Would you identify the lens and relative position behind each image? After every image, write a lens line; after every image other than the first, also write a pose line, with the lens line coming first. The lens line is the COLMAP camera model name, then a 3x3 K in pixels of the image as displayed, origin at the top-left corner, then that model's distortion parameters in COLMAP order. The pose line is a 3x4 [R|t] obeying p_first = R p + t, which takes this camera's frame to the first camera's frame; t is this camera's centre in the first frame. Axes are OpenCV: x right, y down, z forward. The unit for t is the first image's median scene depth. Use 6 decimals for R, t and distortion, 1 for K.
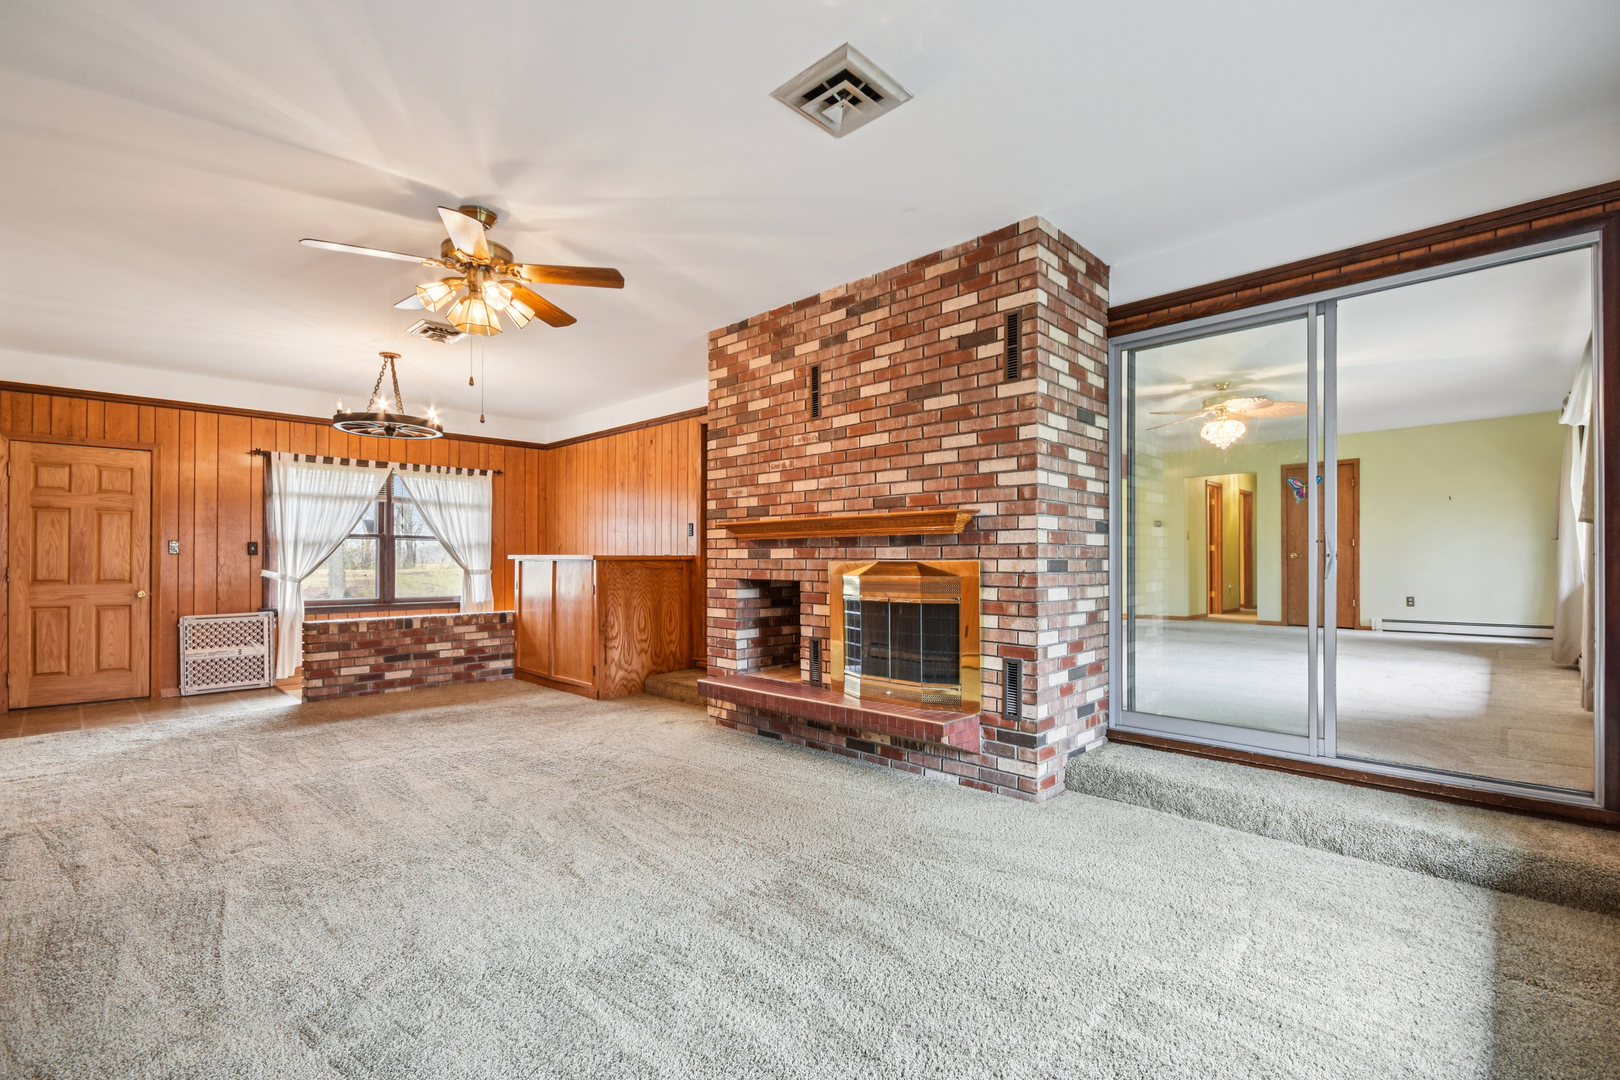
lens RADIAL K [[721.4, 0, 809.8], [0, 721.4, 556.6], [0, 0, 1]] dist [-0.005254, -0.001445]
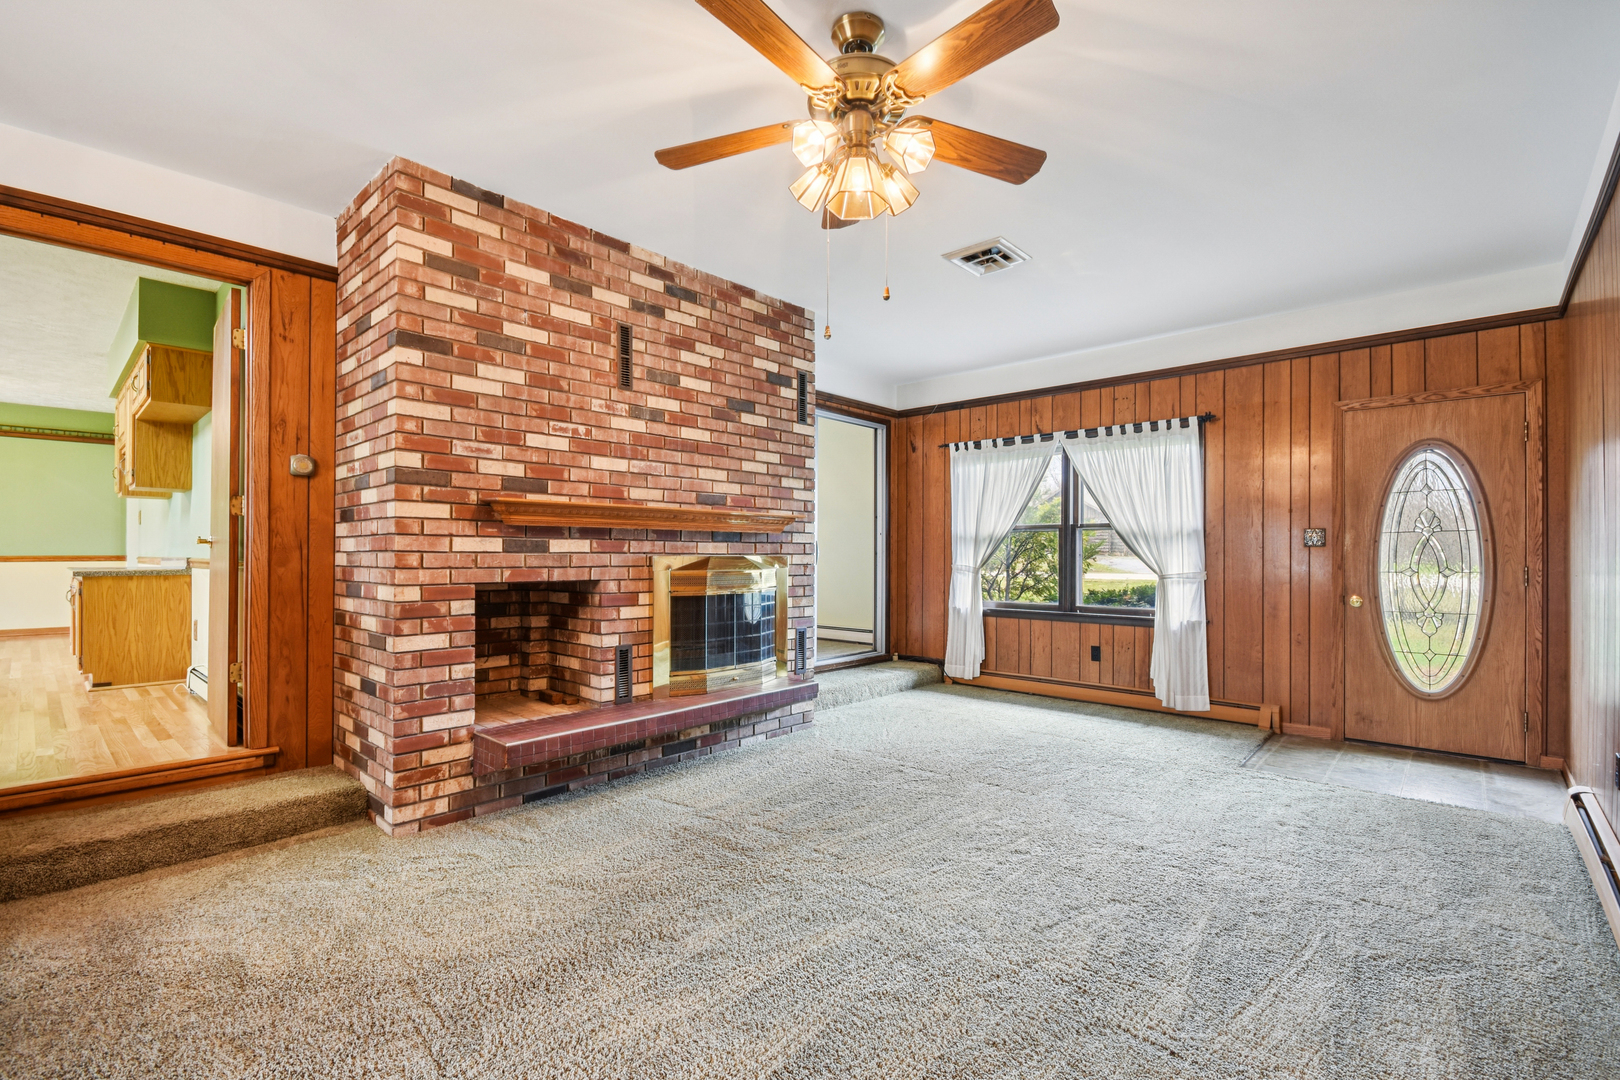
lens RADIAL K [[721.4, 0, 807.4], [0, 721.4, 540.6], [0, 0, 1]] dist [-0.005254, -0.001445]
pose [[-0.030038, 0.012038, 0.999476, -0.871850], [-0.015869, 0.999796, -0.012519, -0.004736], [-0.999423, -0.016237, -0.029841, 0.834392]]
